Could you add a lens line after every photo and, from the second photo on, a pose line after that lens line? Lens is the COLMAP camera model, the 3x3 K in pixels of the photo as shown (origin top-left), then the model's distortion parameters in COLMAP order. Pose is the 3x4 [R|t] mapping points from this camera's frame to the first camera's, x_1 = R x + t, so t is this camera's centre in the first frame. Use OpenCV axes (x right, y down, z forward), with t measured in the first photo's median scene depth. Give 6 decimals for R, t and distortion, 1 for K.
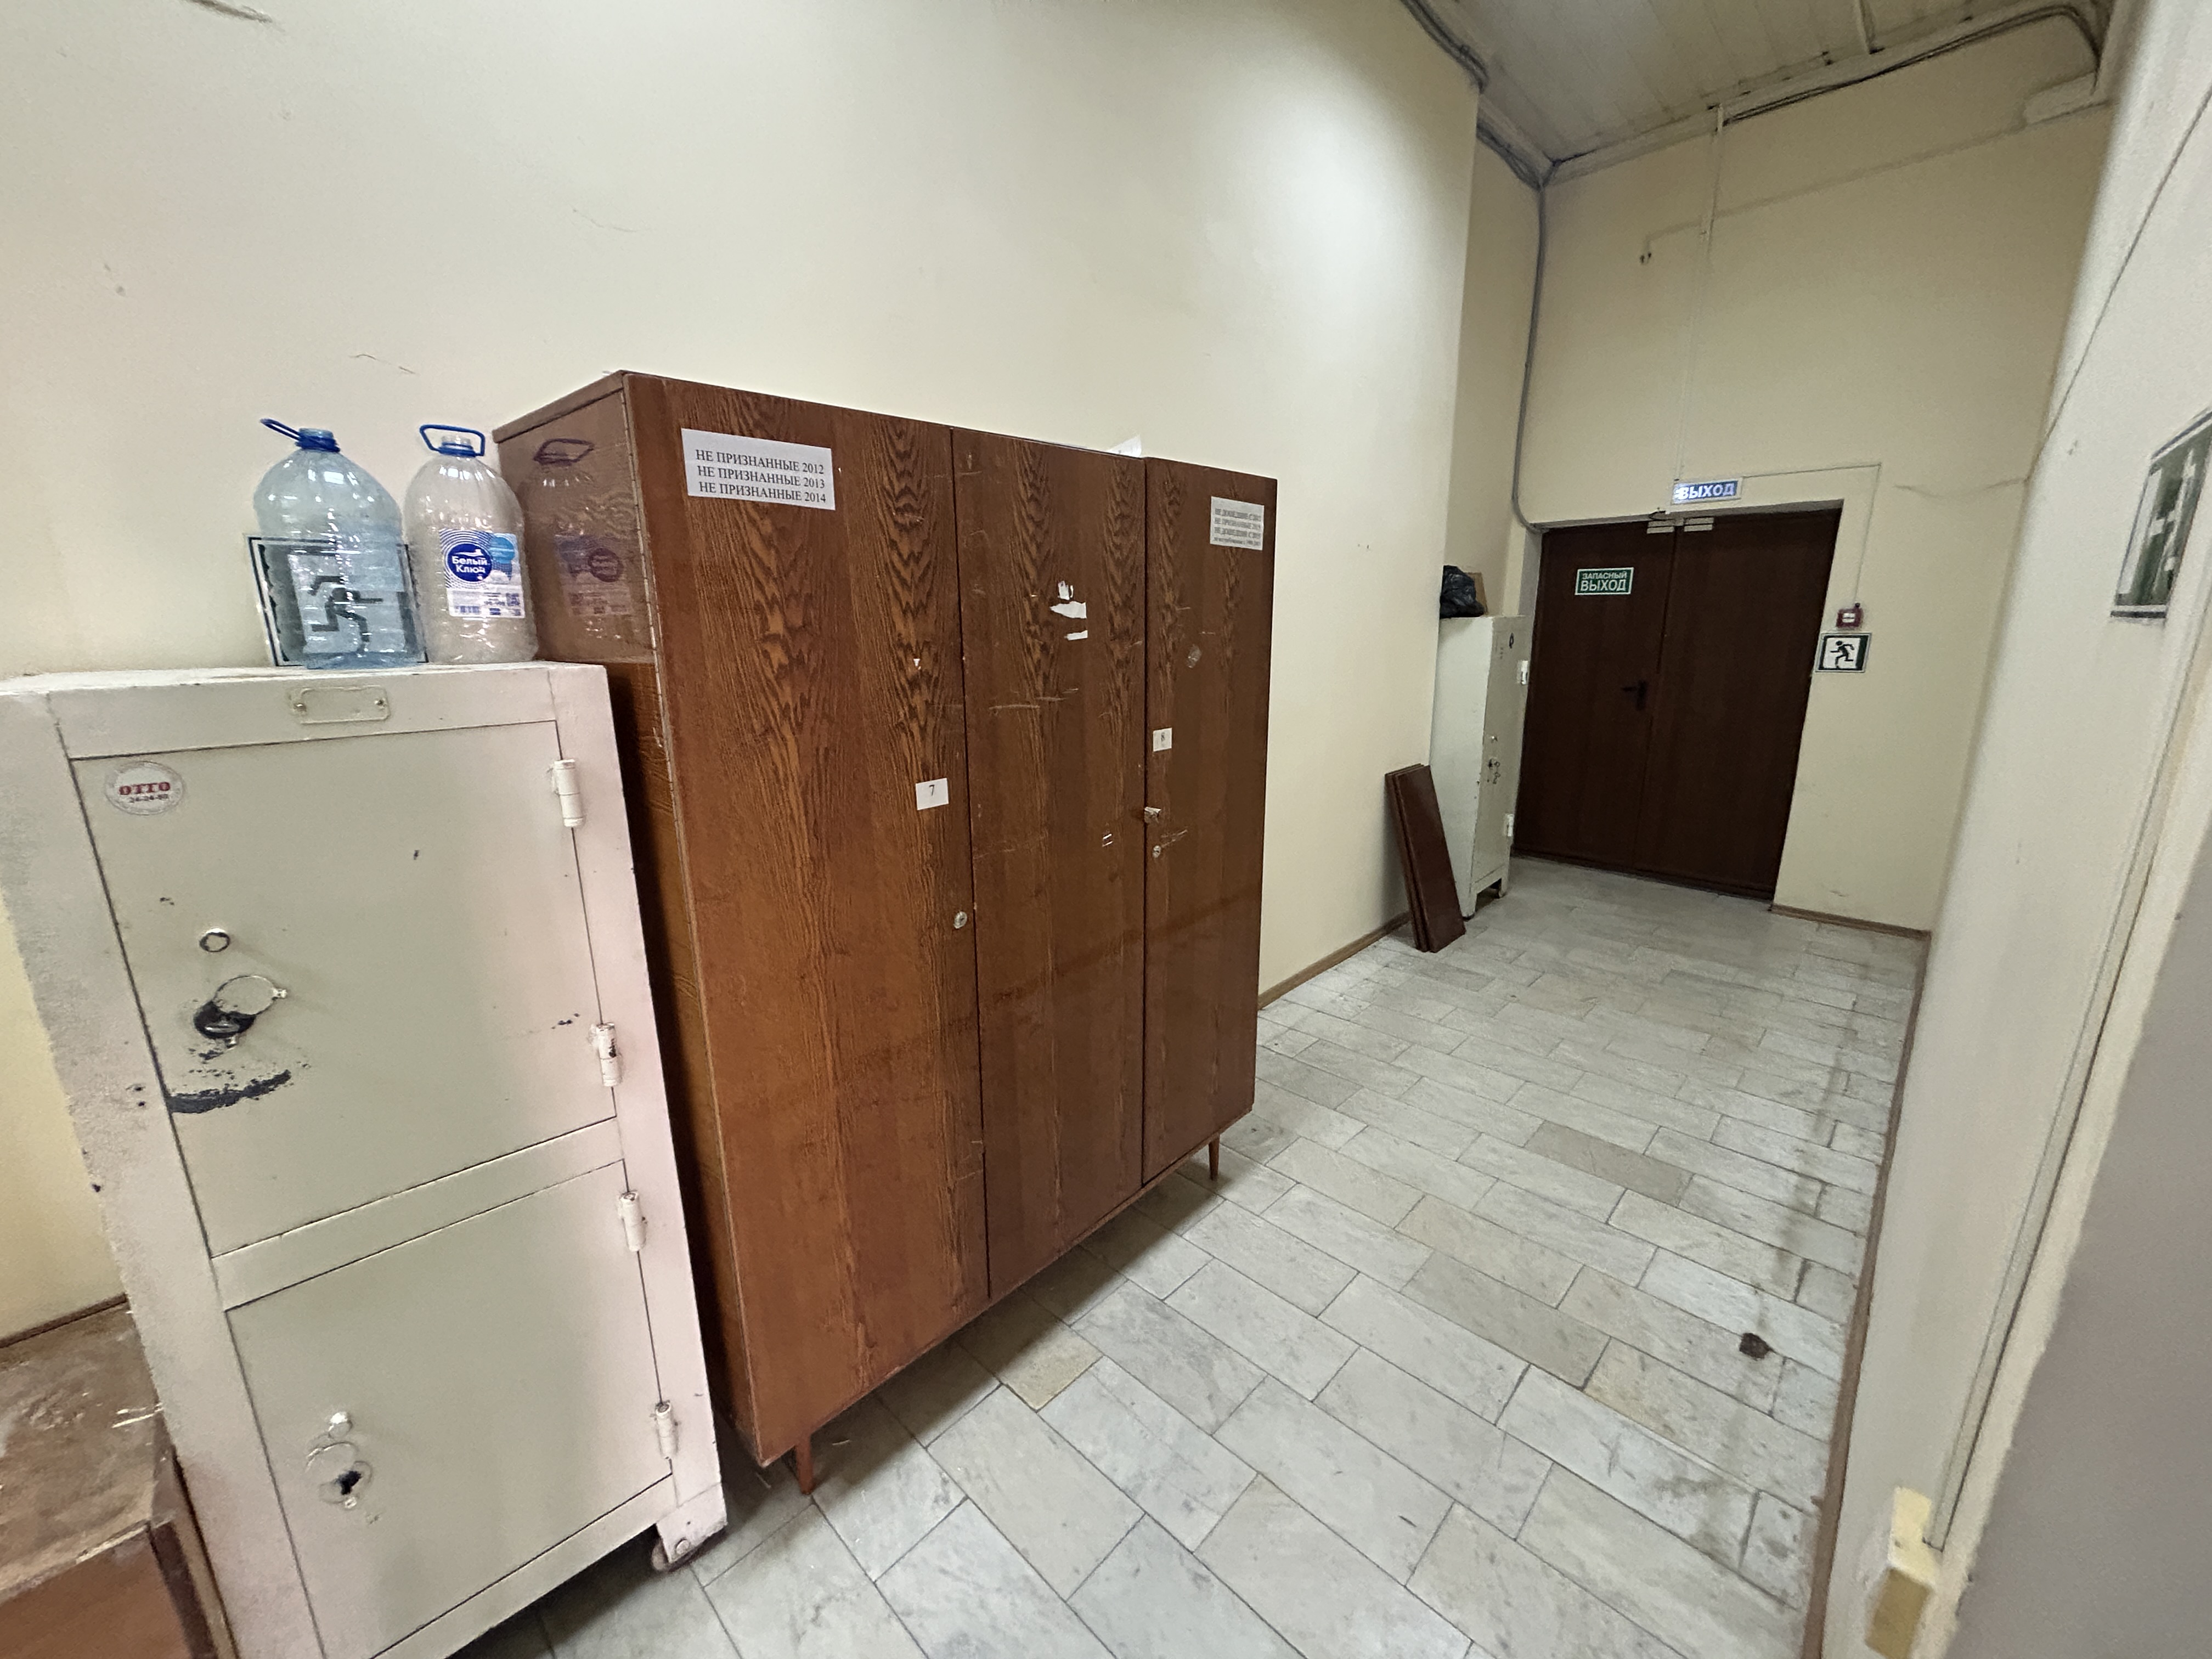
lens RADIAL K [[886.1, 0, 1103.5], [0, 886.1, 830.4], [0, 0, 1]] dist [0.005797, 0.000467]
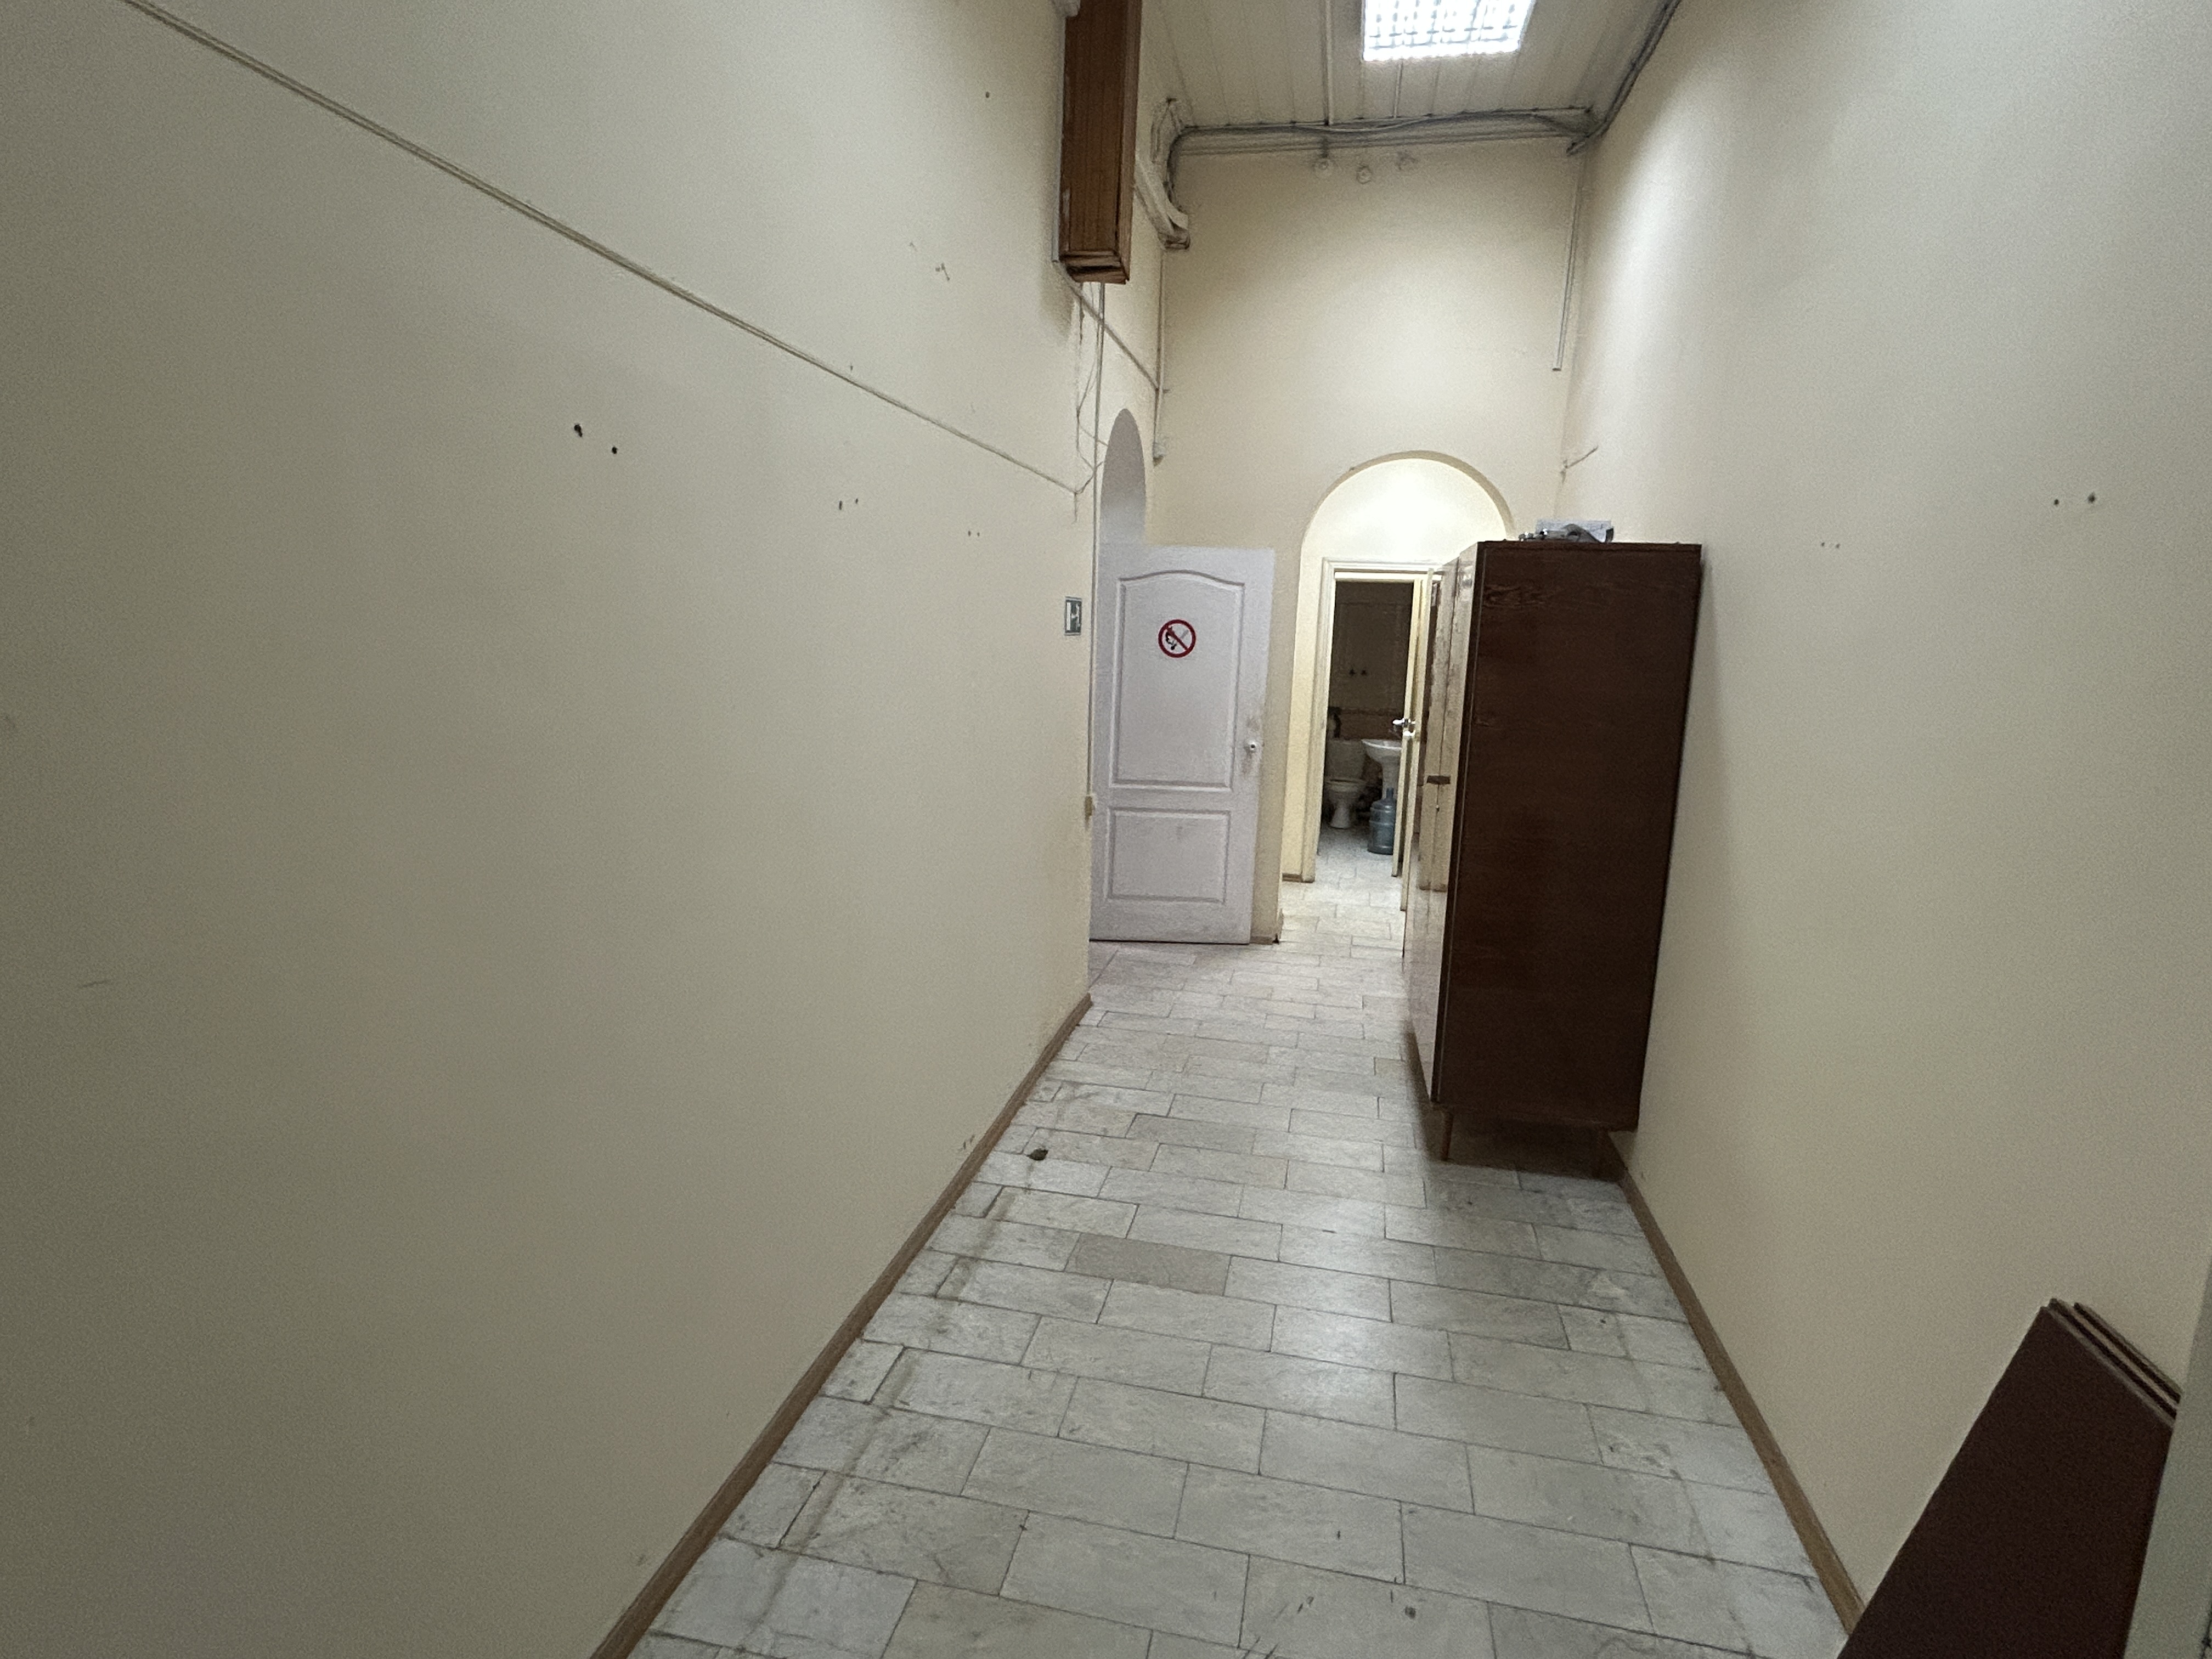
lens RADIAL K [[1150.5, 0, 1103.7], [0, 1150.5, 829.8], [0, 0, 1]] dist [-0.000506, -0.000036]
pose [[-0.850579, 0.074090, -0.520602, 1.259811], [-0.152742, 0.912529, 0.379422, -0.477463], [0.503176, 0.402245, -0.764861, 1.814569]]
